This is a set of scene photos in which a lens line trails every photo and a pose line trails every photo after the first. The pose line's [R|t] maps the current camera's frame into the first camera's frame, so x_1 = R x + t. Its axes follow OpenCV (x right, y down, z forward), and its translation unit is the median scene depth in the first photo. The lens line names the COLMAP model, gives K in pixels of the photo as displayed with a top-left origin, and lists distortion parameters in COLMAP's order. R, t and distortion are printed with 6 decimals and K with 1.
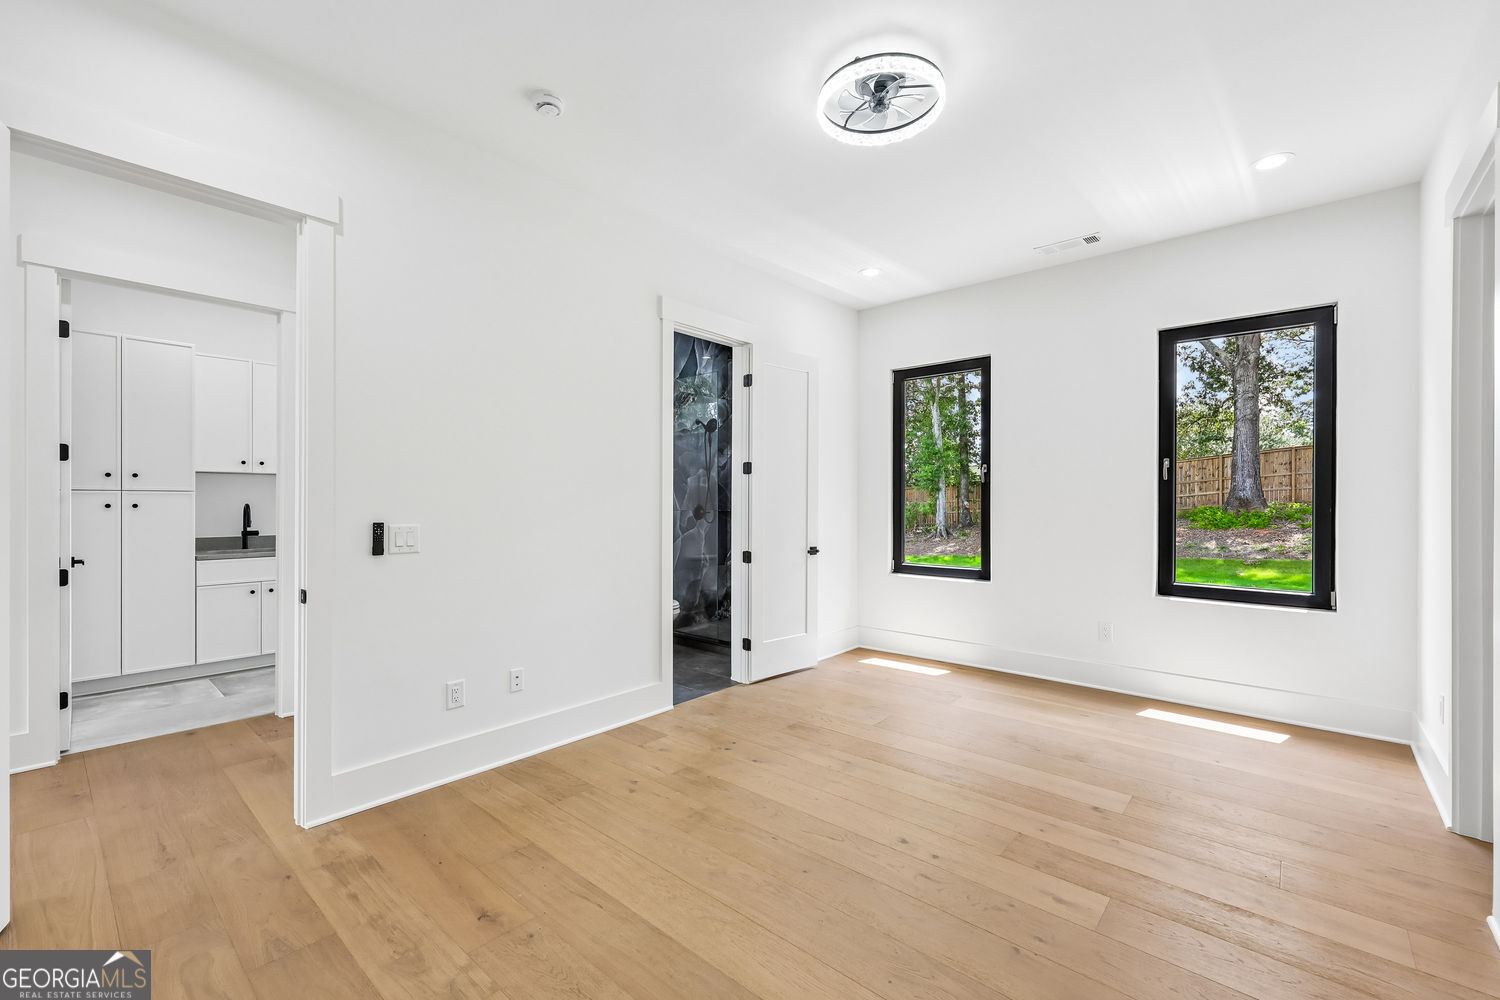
lens RADIAL K [[538.1, 0, 741.3], [0, 538.1, 506.1], [0, 0, 1]] dist [-0.000482, -0.000075]
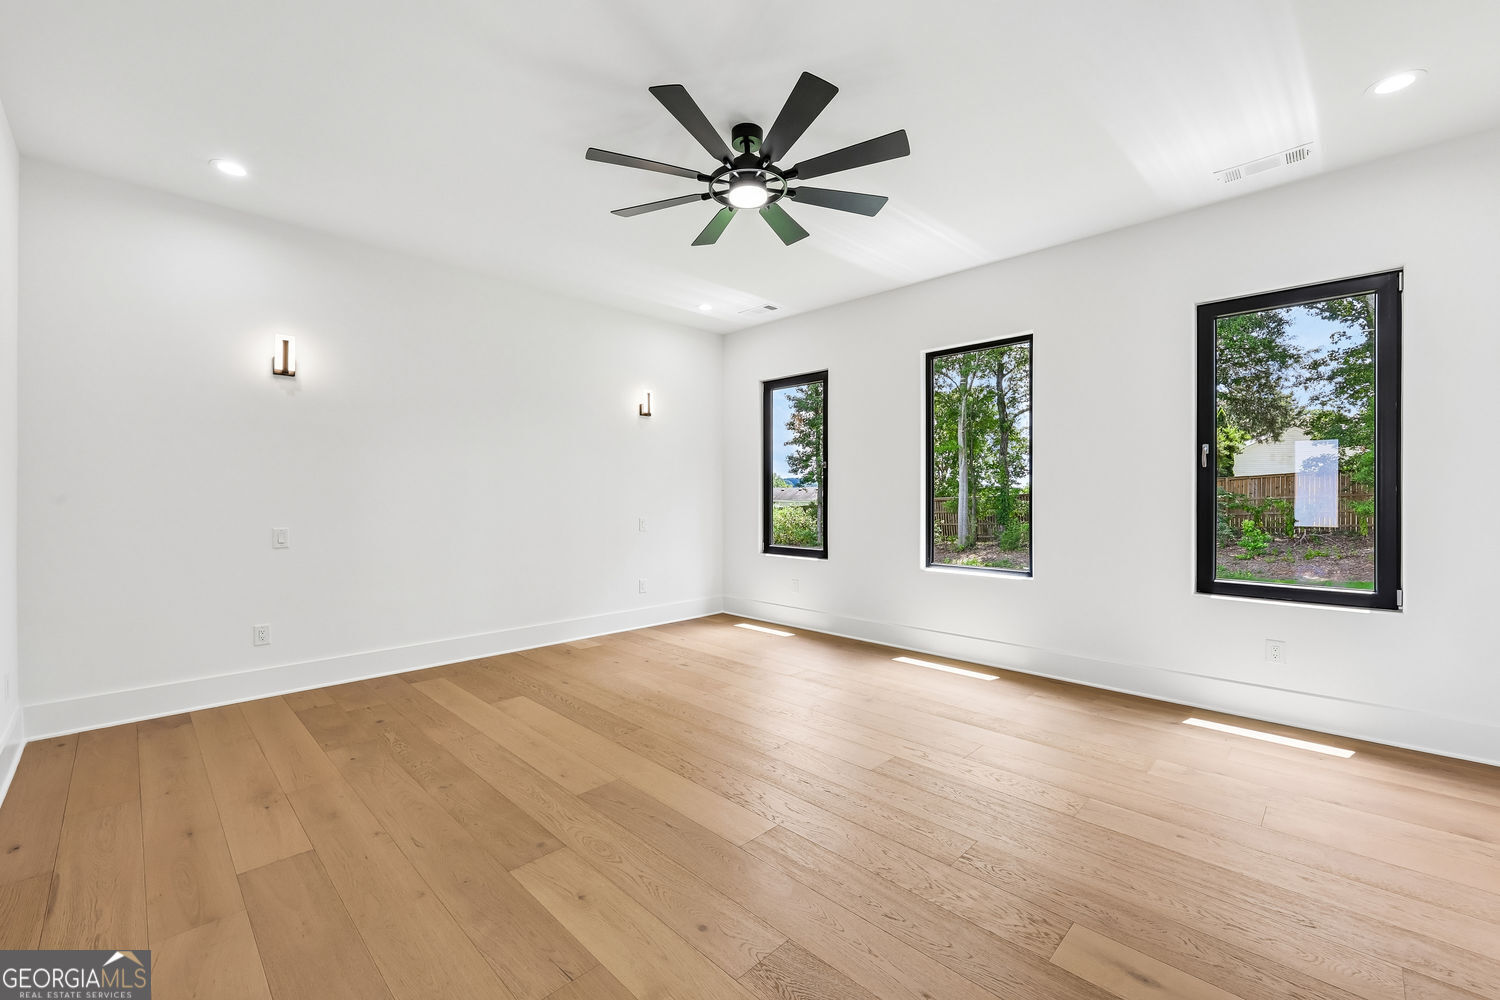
lens RADIAL K [[609.9, 0, 759.0], [0, 609.9, 505.9], [0, 0, 1]] dist [0.008531, 0.000165]
pose [[0.993058, -0.006063, -0.117471, 0.165840], [0.007223, 0.999929, 0.009455, 0.002498], [0.117406, -0.010238, 0.993031, -0.125453]]
